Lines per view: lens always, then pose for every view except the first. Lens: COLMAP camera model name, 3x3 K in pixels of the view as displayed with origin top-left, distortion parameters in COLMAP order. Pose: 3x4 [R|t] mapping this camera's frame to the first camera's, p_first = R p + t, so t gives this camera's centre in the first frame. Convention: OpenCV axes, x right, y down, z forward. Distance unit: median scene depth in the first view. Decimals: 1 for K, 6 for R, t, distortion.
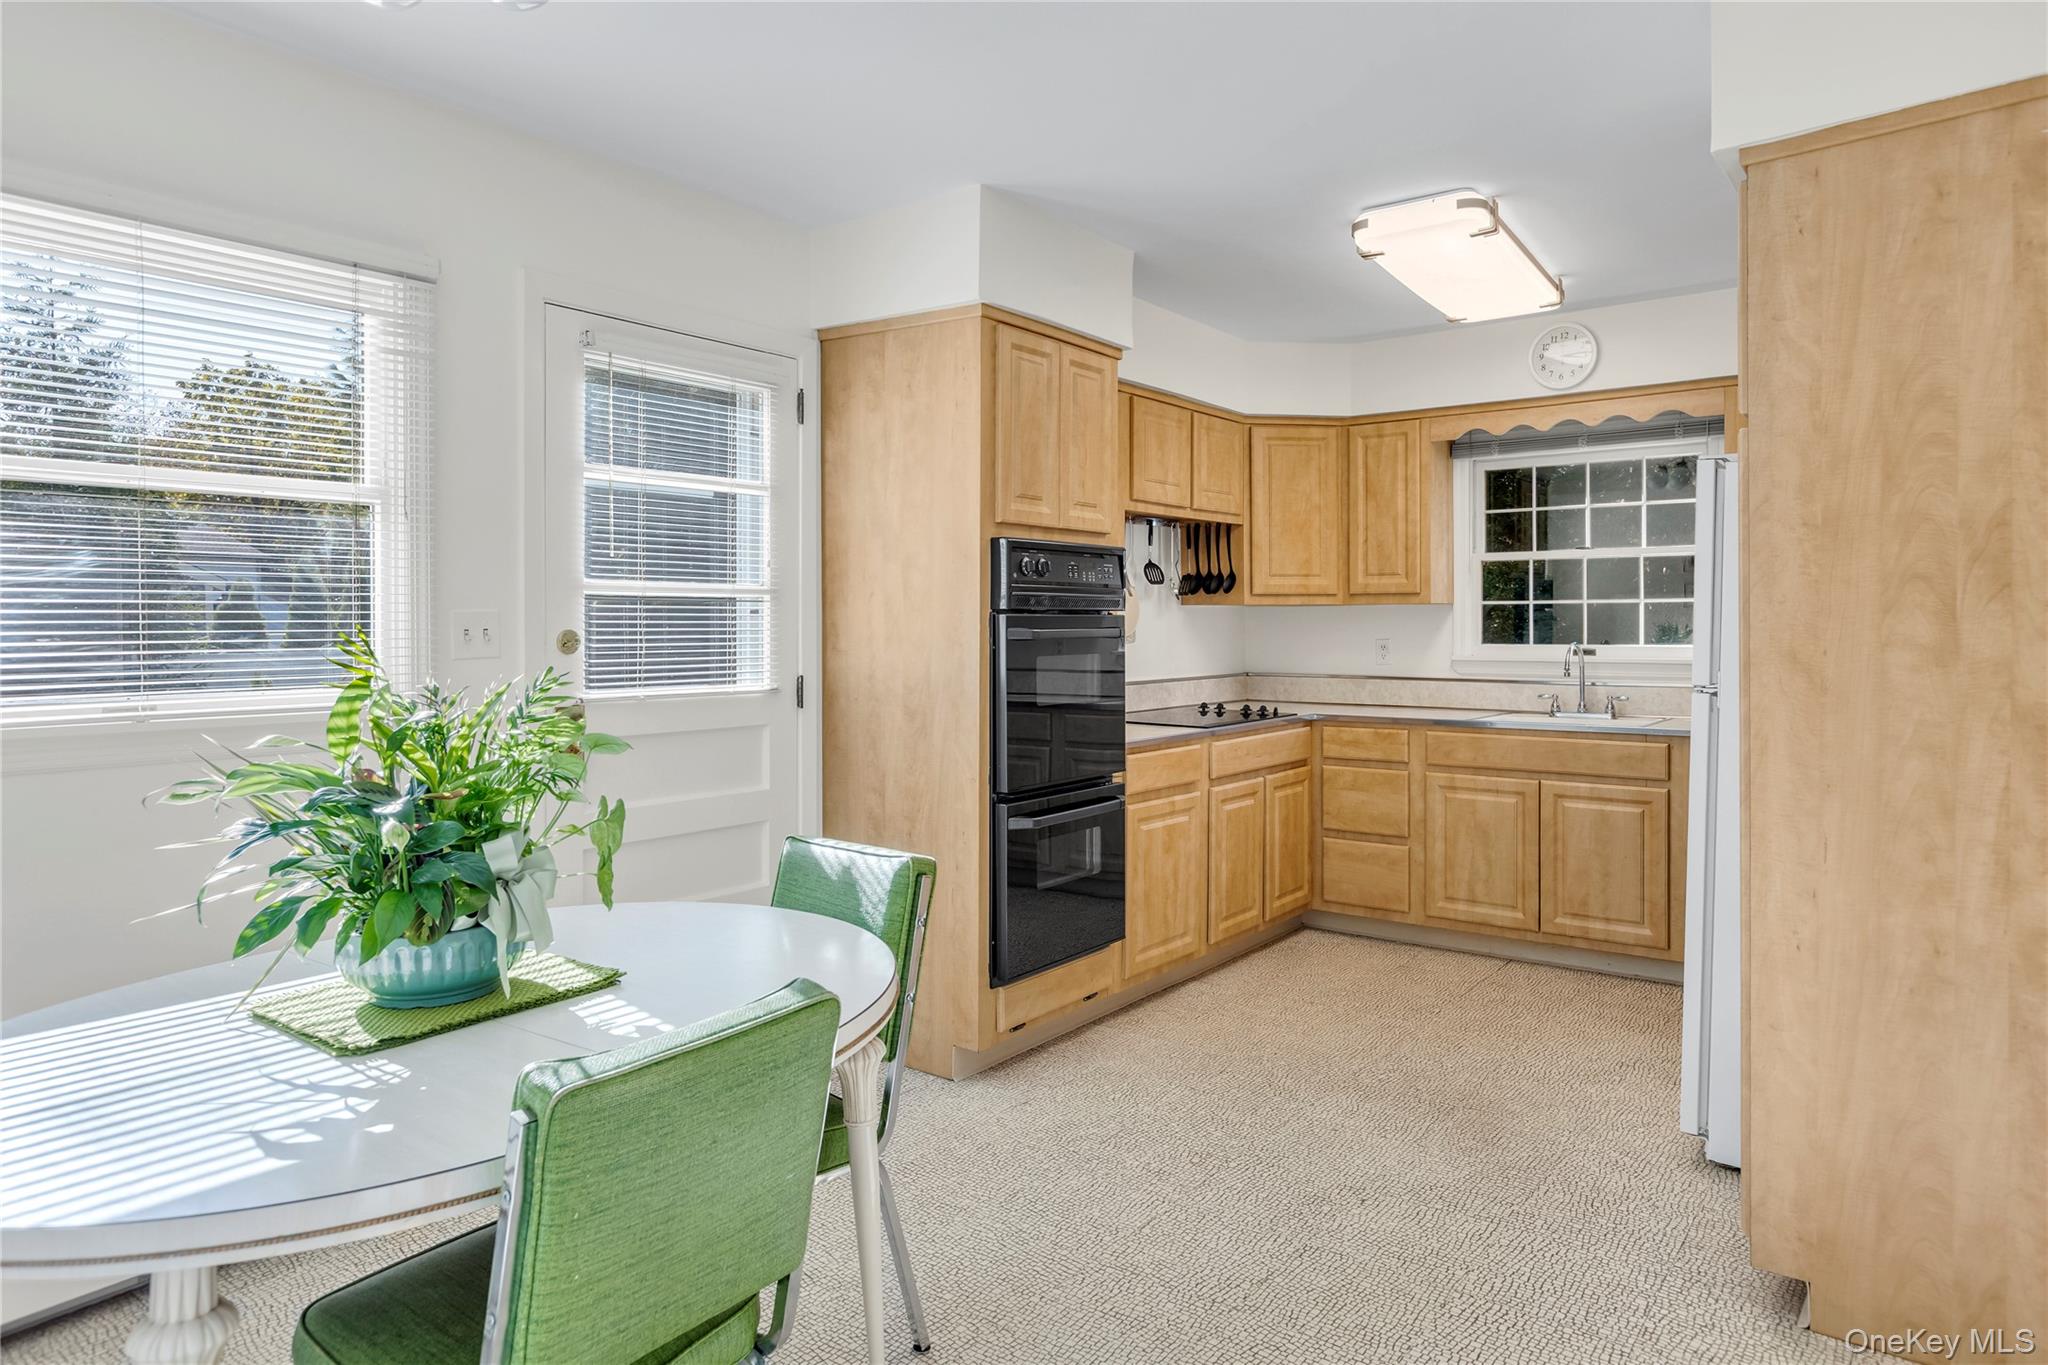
lens RADIAL K [[1282.9, 0, 1024.7], [0, 1282.9, 671.2], [0, 0, 1]] dist [0.000240, 0.000141]
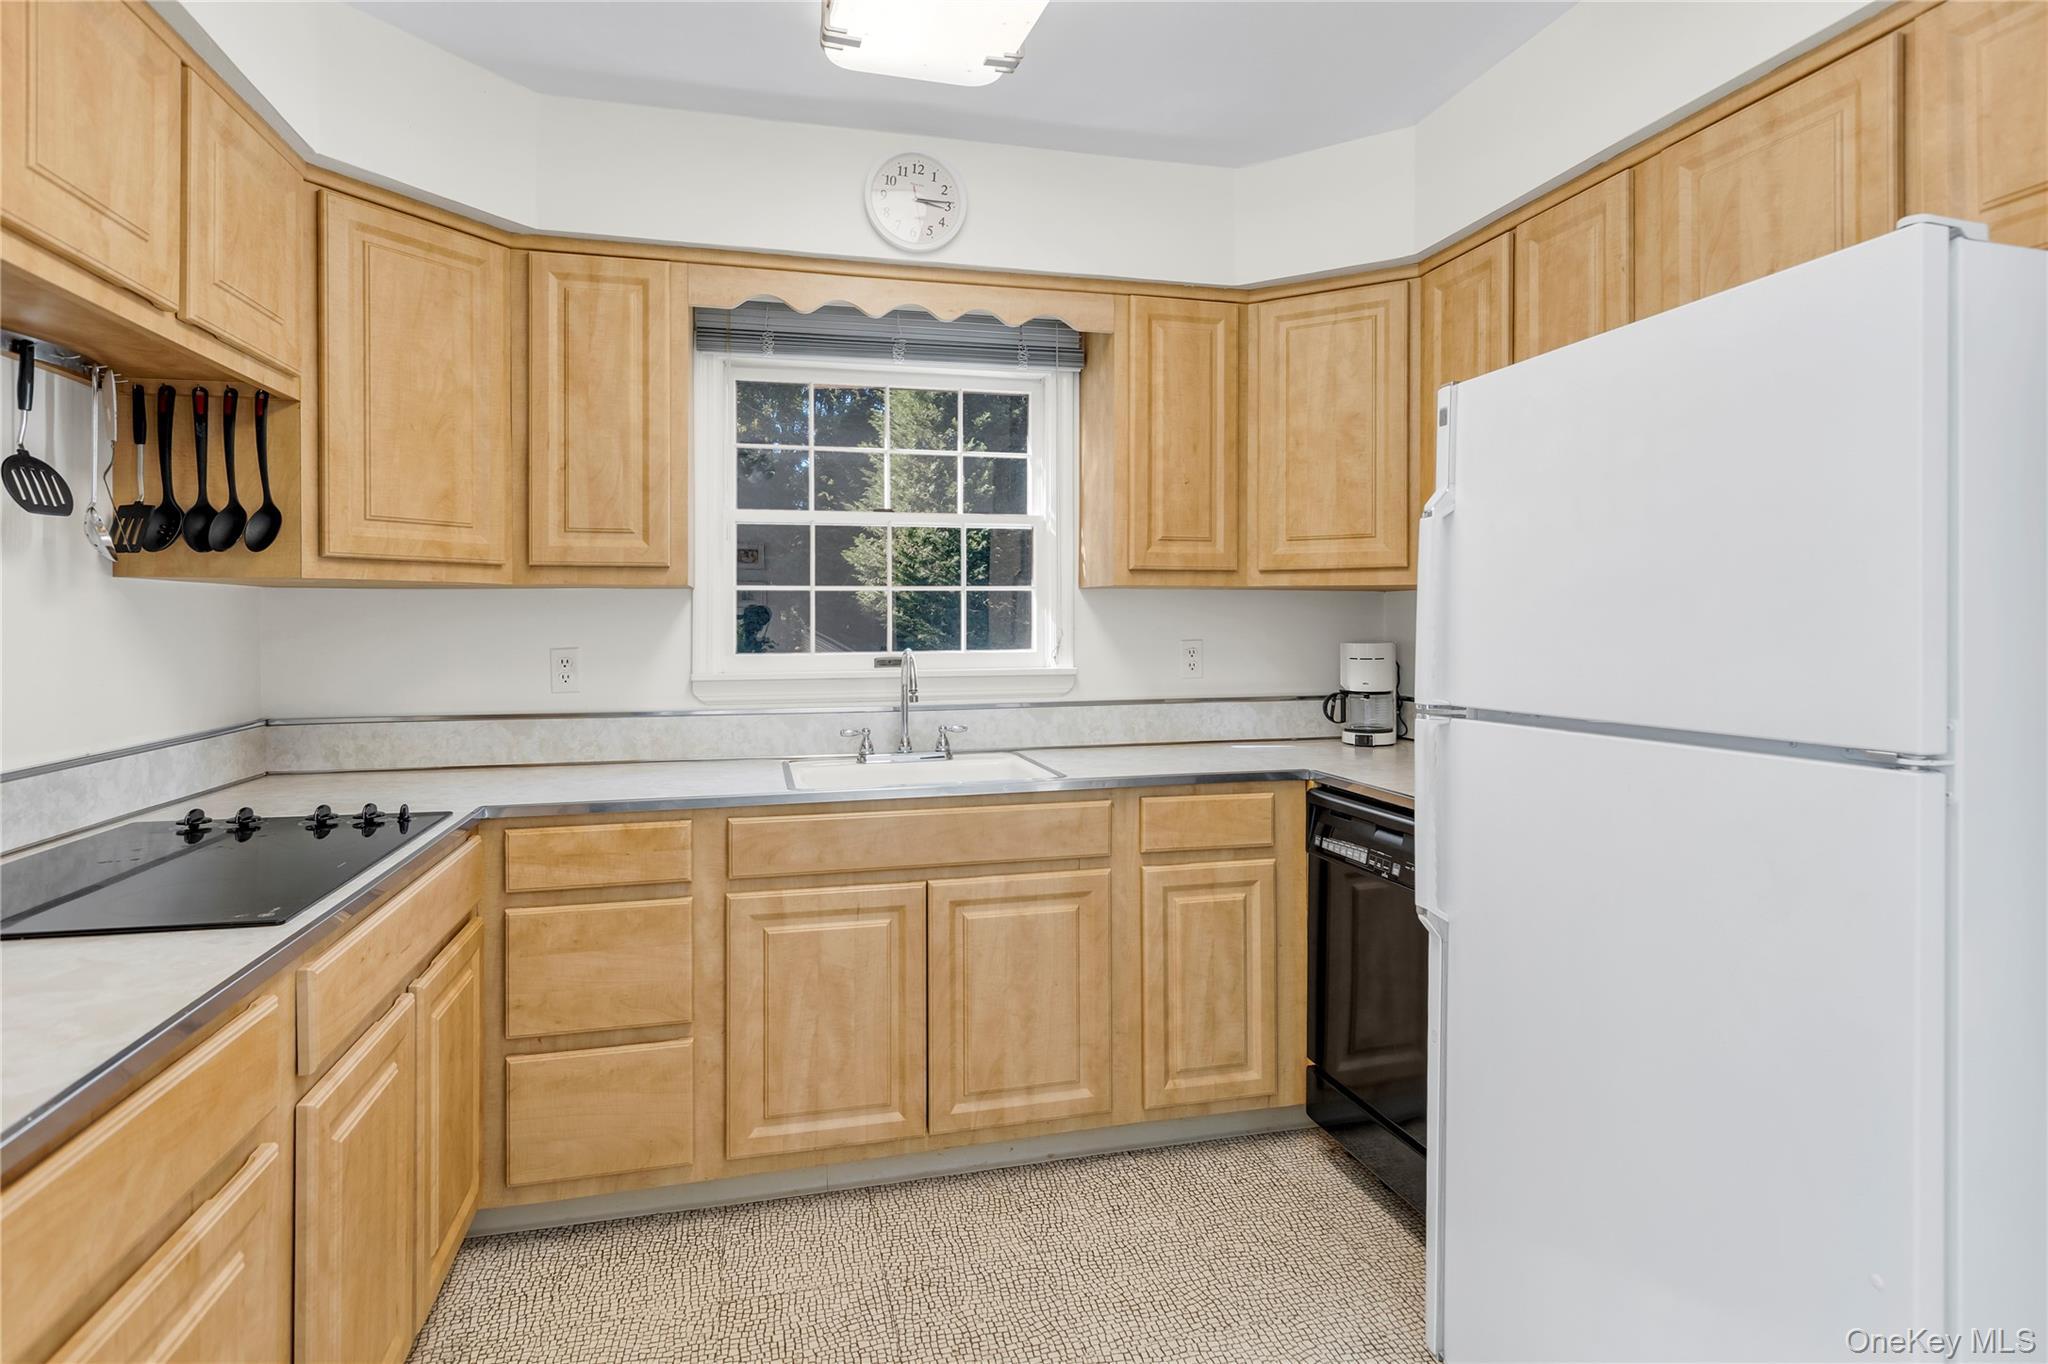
lens RADIAL K [[1059.5, 0, 1031.4], [0, 1059.5, 615.3], [0, 0, 1]] dist [0.001283, -0.002558]
pose [[0.619439, 0.005586, 0.785025, 0.039151], [0.030828, 0.999030, -0.031433, -0.020108], [-0.784439, 0.043671, 0.618667, 0.591664]]
